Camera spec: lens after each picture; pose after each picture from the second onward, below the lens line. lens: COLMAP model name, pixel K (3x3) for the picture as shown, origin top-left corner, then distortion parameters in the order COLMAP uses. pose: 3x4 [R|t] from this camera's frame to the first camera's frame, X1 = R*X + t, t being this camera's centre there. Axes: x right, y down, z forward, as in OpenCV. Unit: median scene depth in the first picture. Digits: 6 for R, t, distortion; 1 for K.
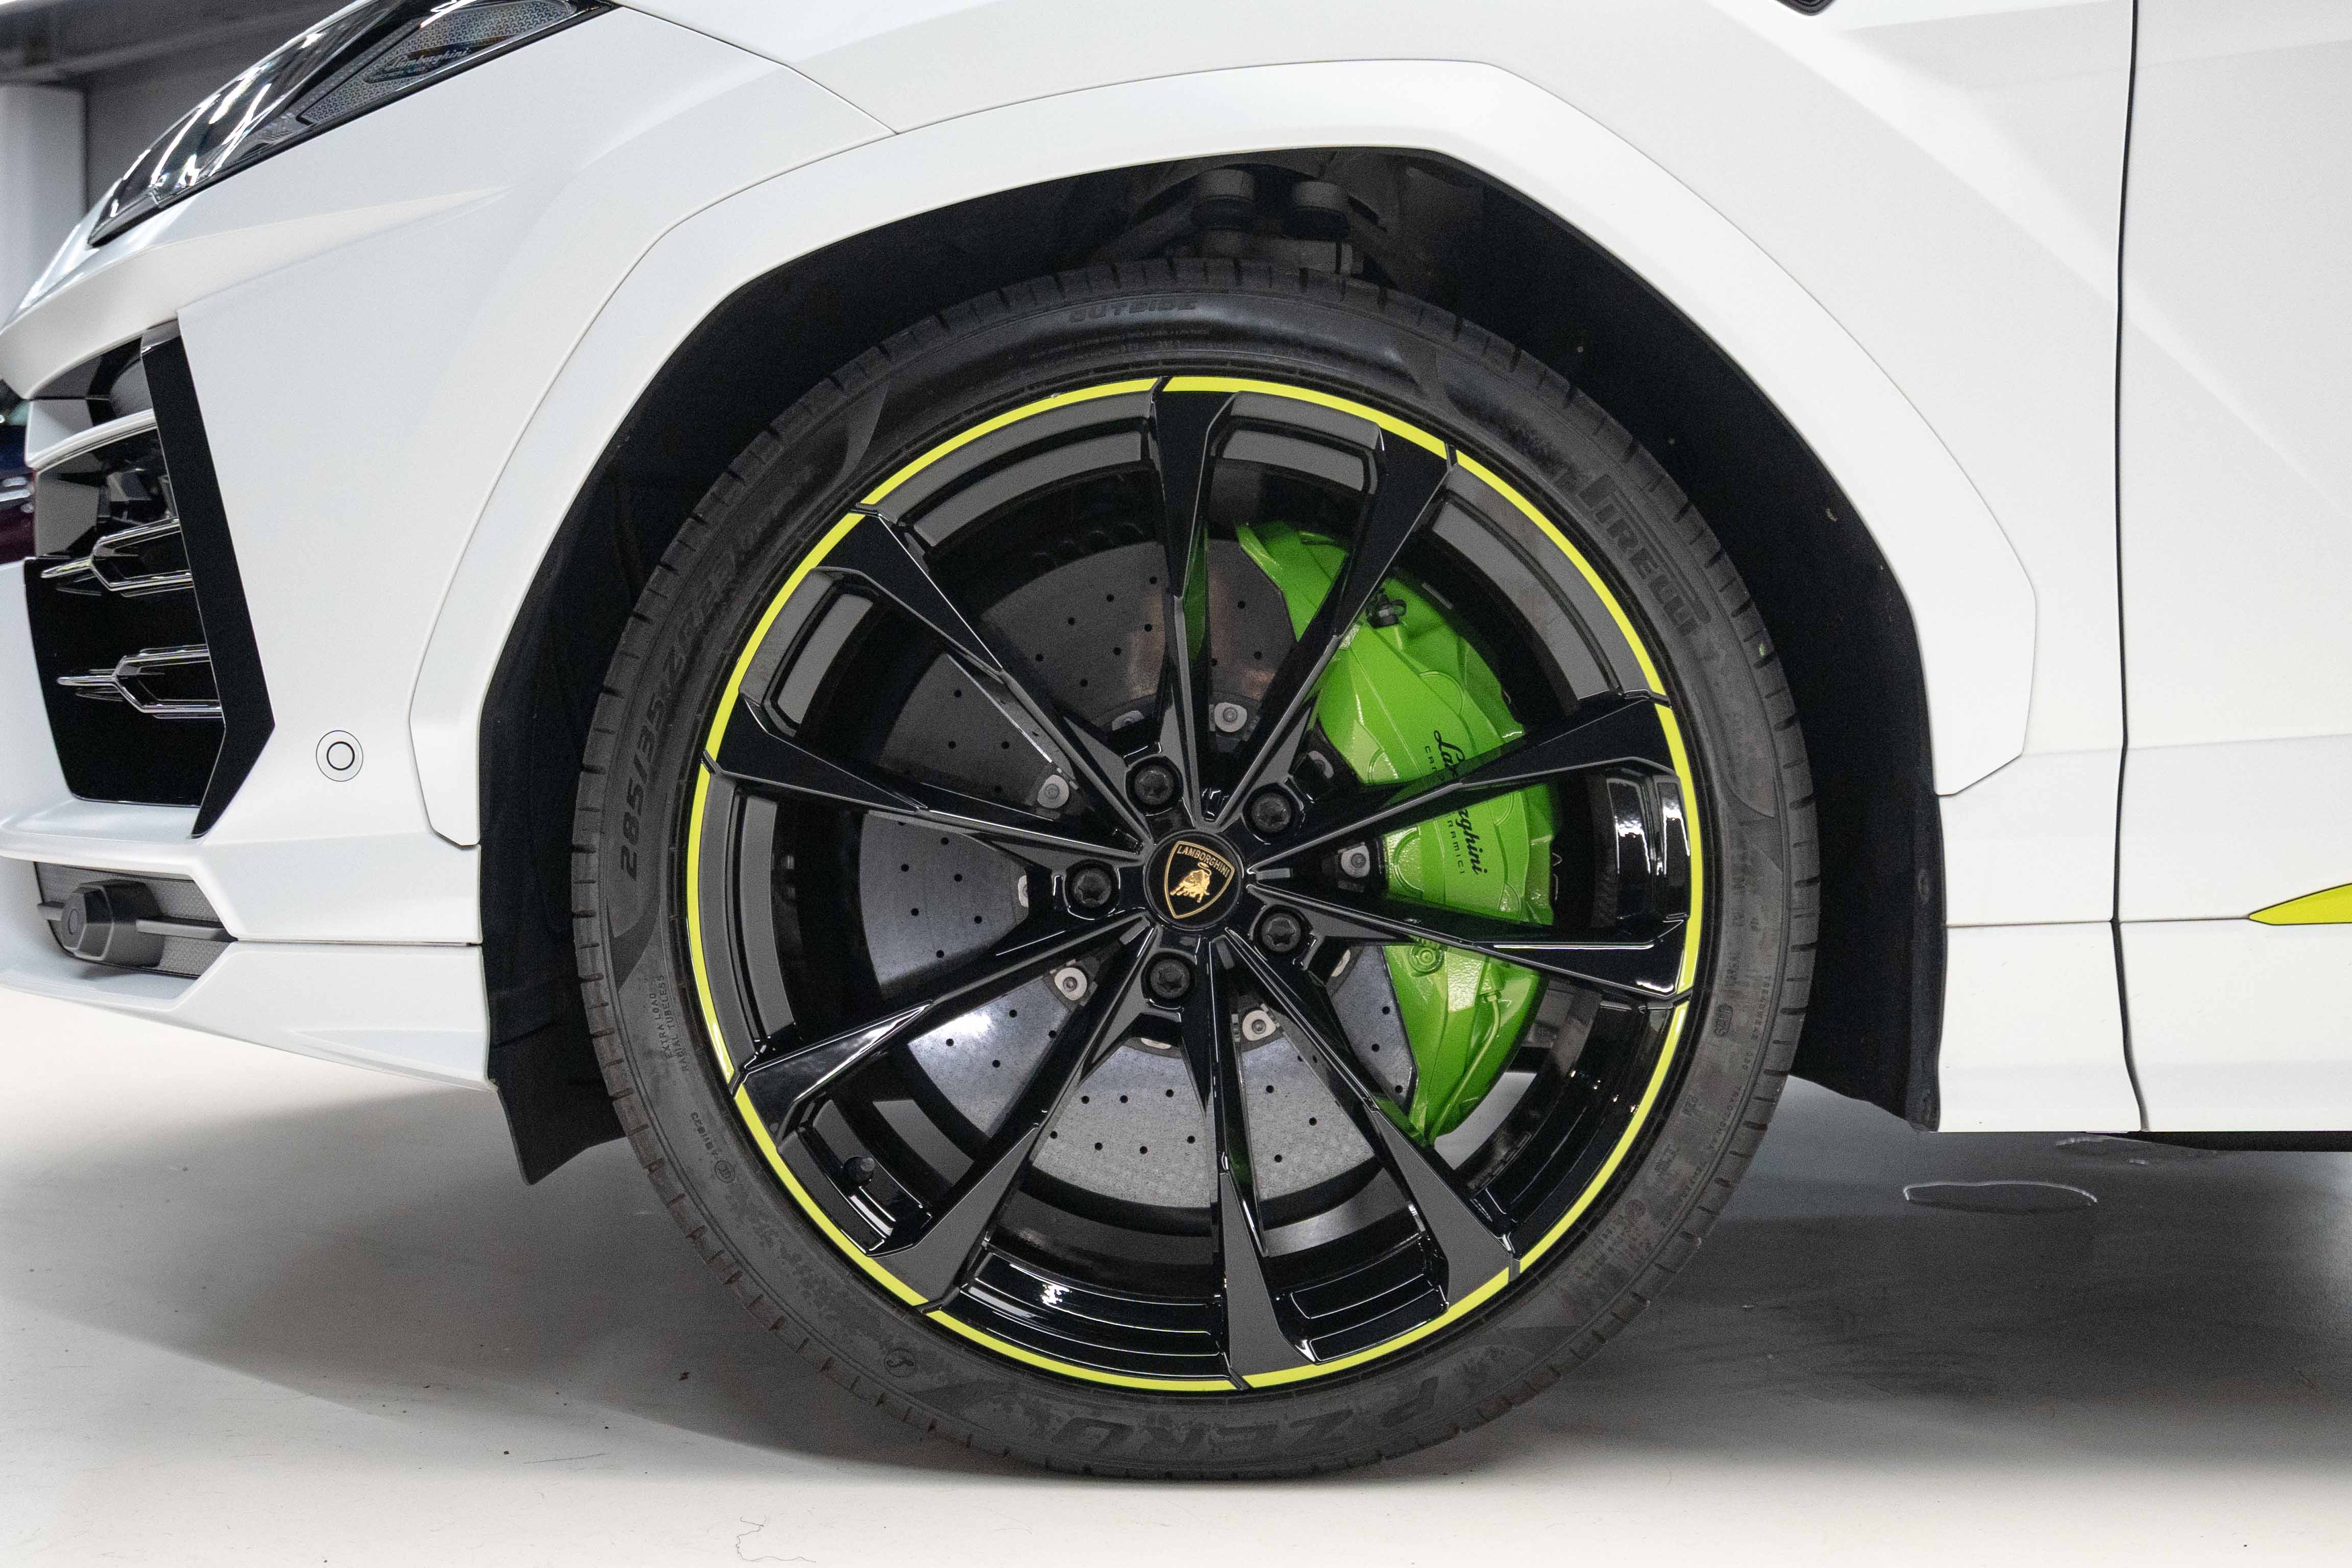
lens RADIAL K [[3065.9, 0, 1176.0], [0, 3065.9, 784.0], [0, 0, 1]] dist [0.023796, 0.025769]
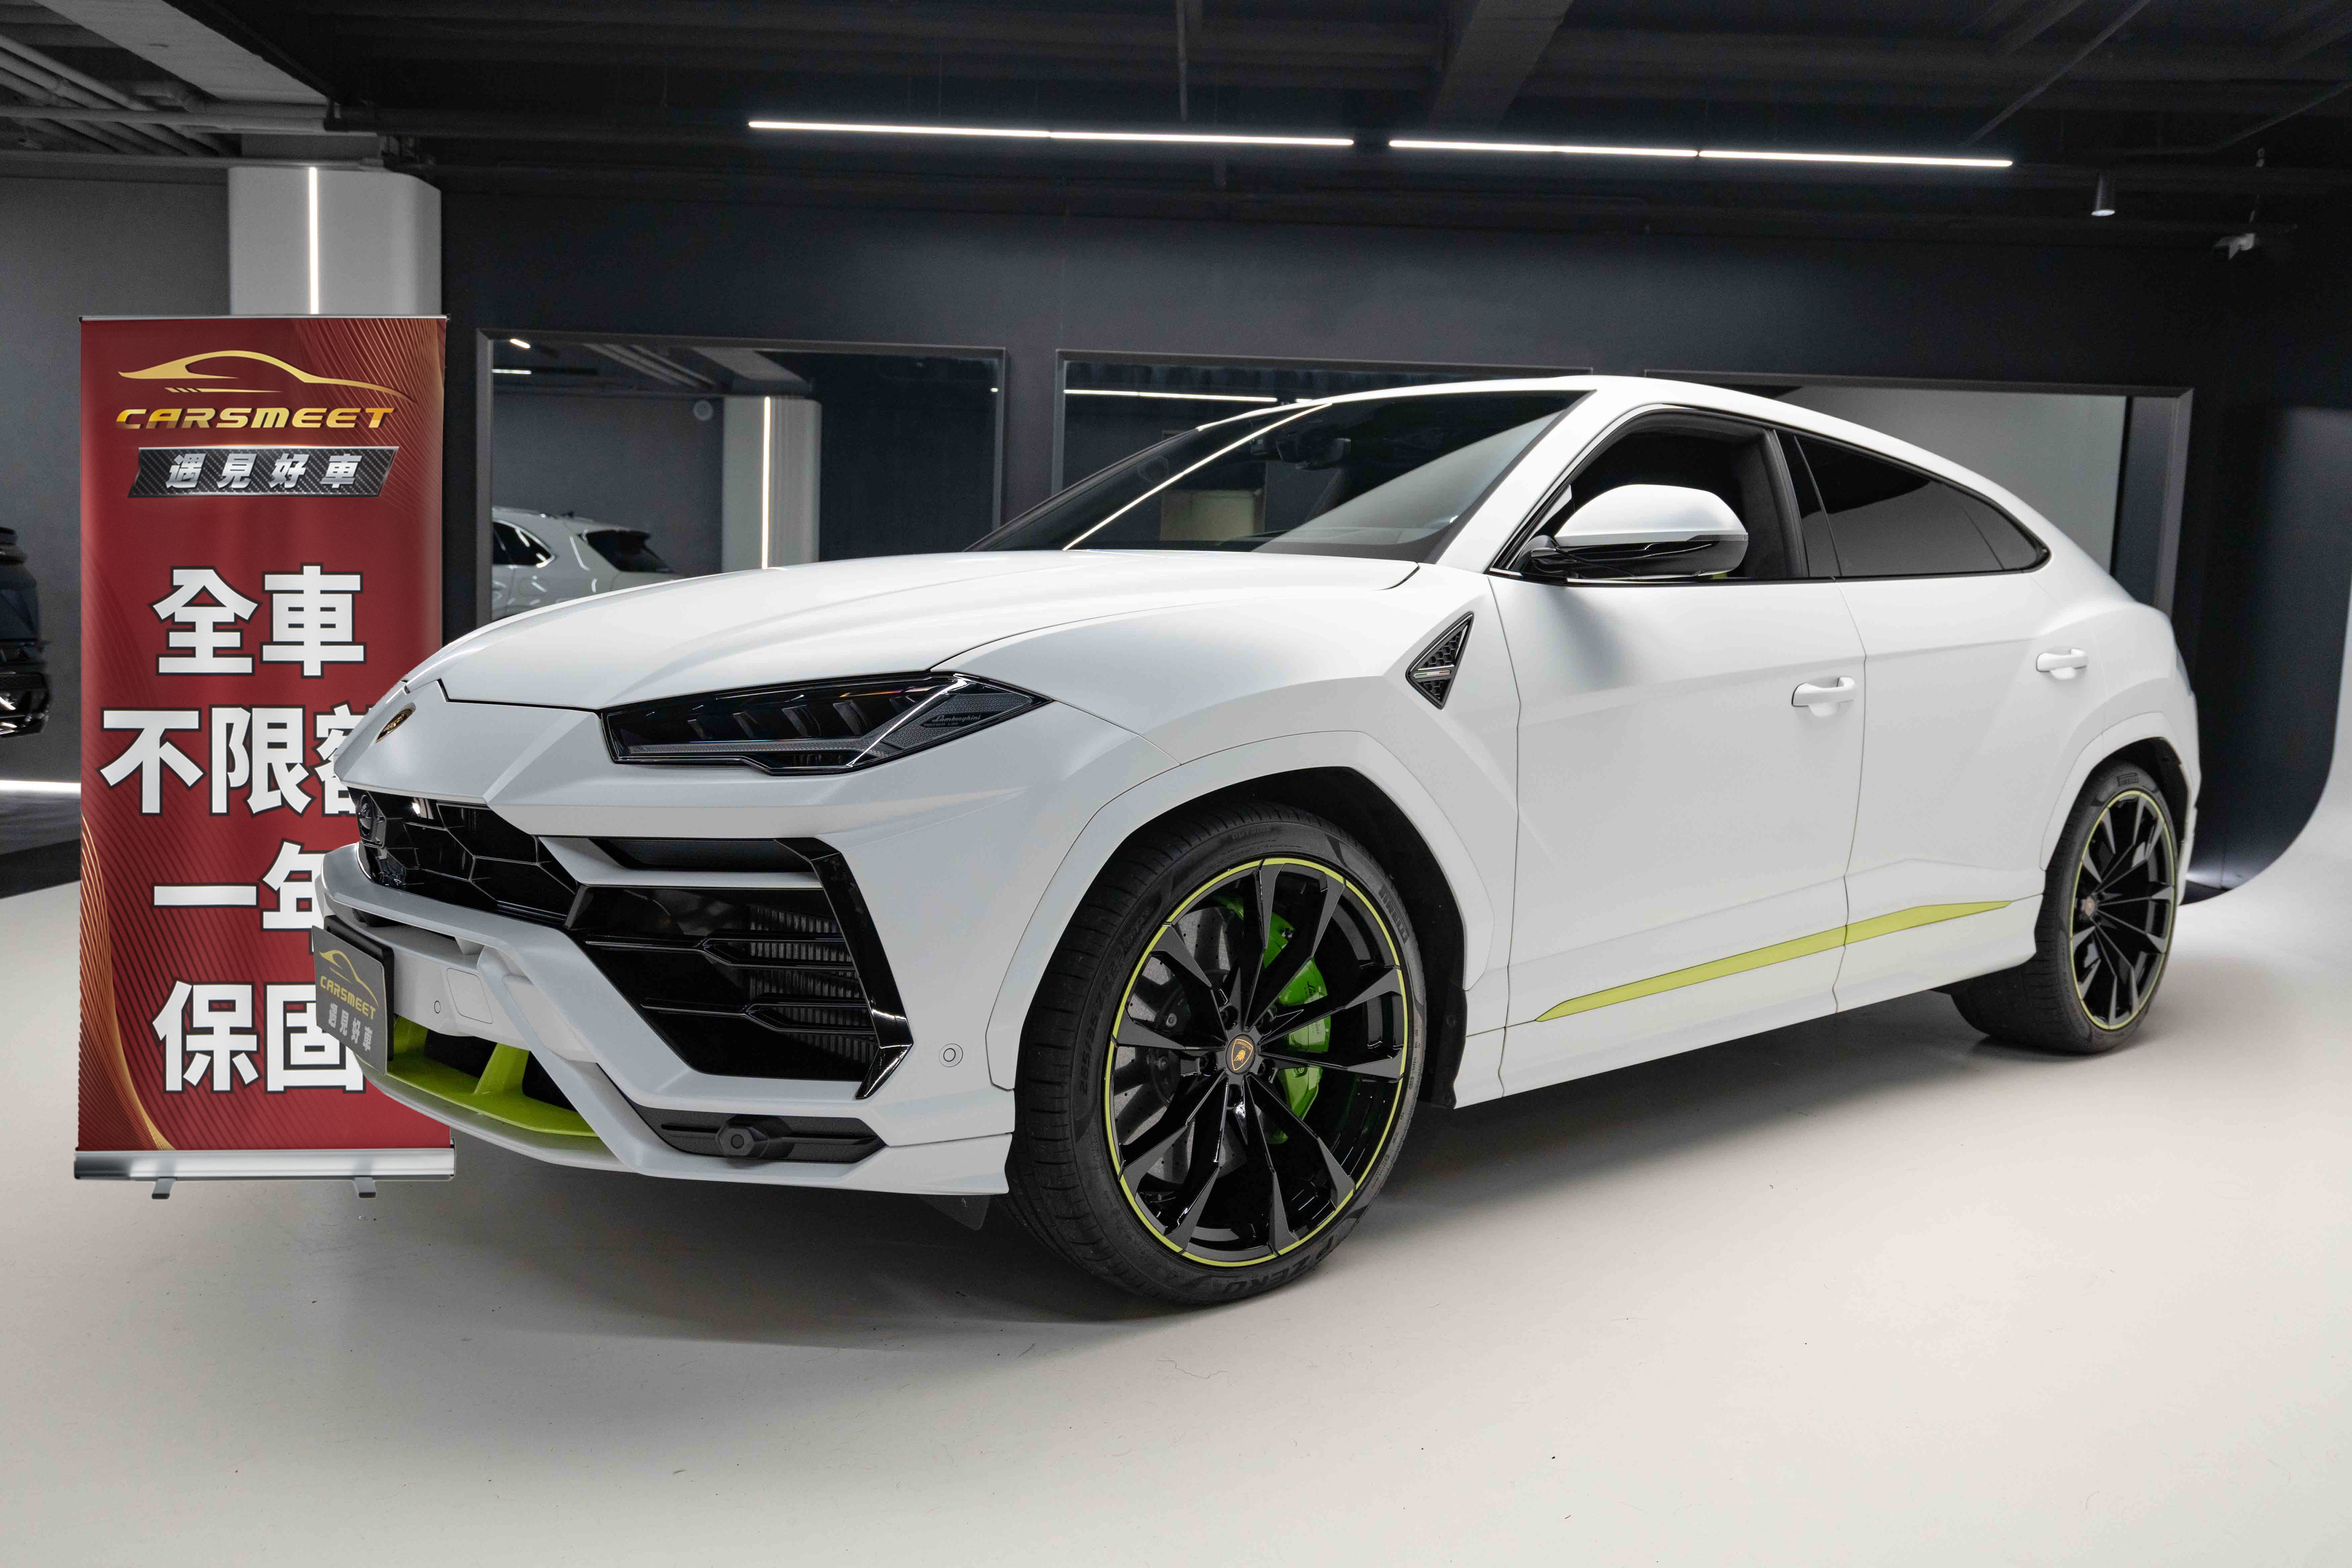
lens RADIAL K [[1734.1, 0, 1176.0], [0, 1734.1, 784.0], [0, 0, 1]] dist [0.016365, -0.003220]
pose [[0.761817, -0.042050, 0.646426, -0.932003], [0.005242, 0.998258, 0.058758, -0.269365], [-0.647771, -0.041374, 0.760710, -0.011283]]
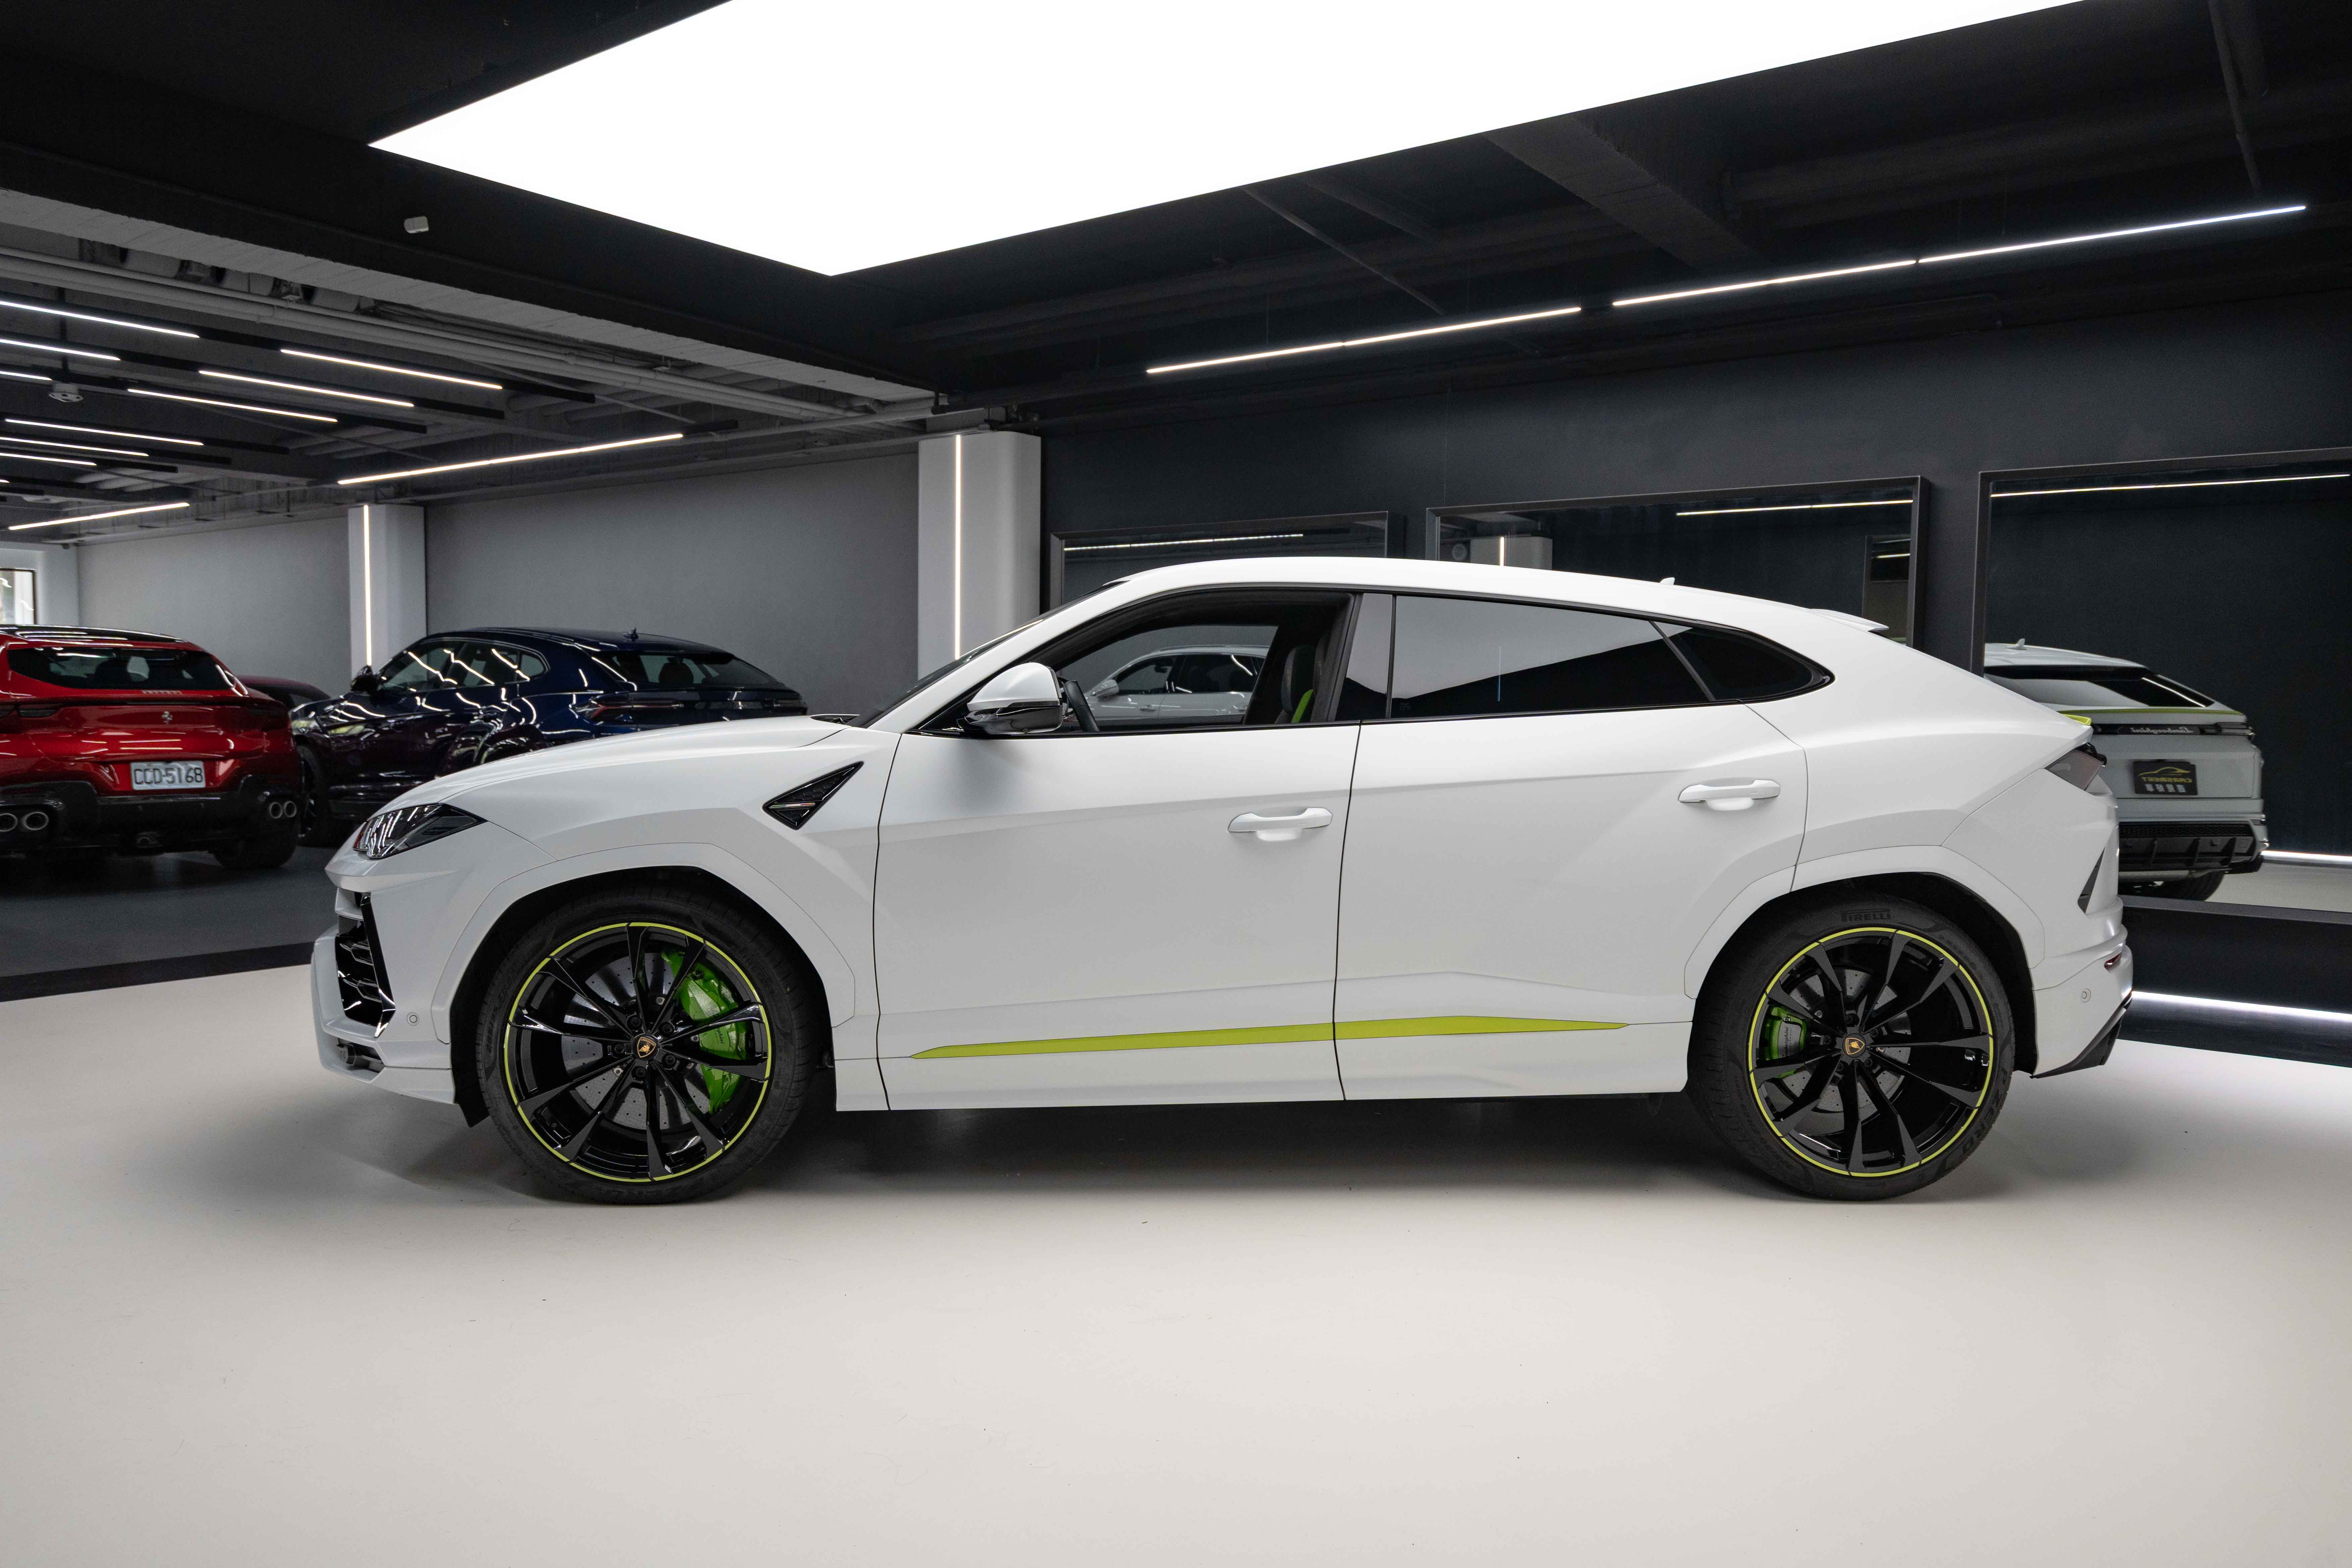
lens RADIAL K [[1611.0, 0, 1176.0], [0, 1611.0, 784.0], [0, 0, 1]] dist [0.015584, -0.000930]
pose [[0.996764, -0.001029, 0.080381, 0.511636], [0.000716, 0.999992, 0.003919, -0.309409], [-0.080384, -0.003849, 0.996757, -1.076109]]
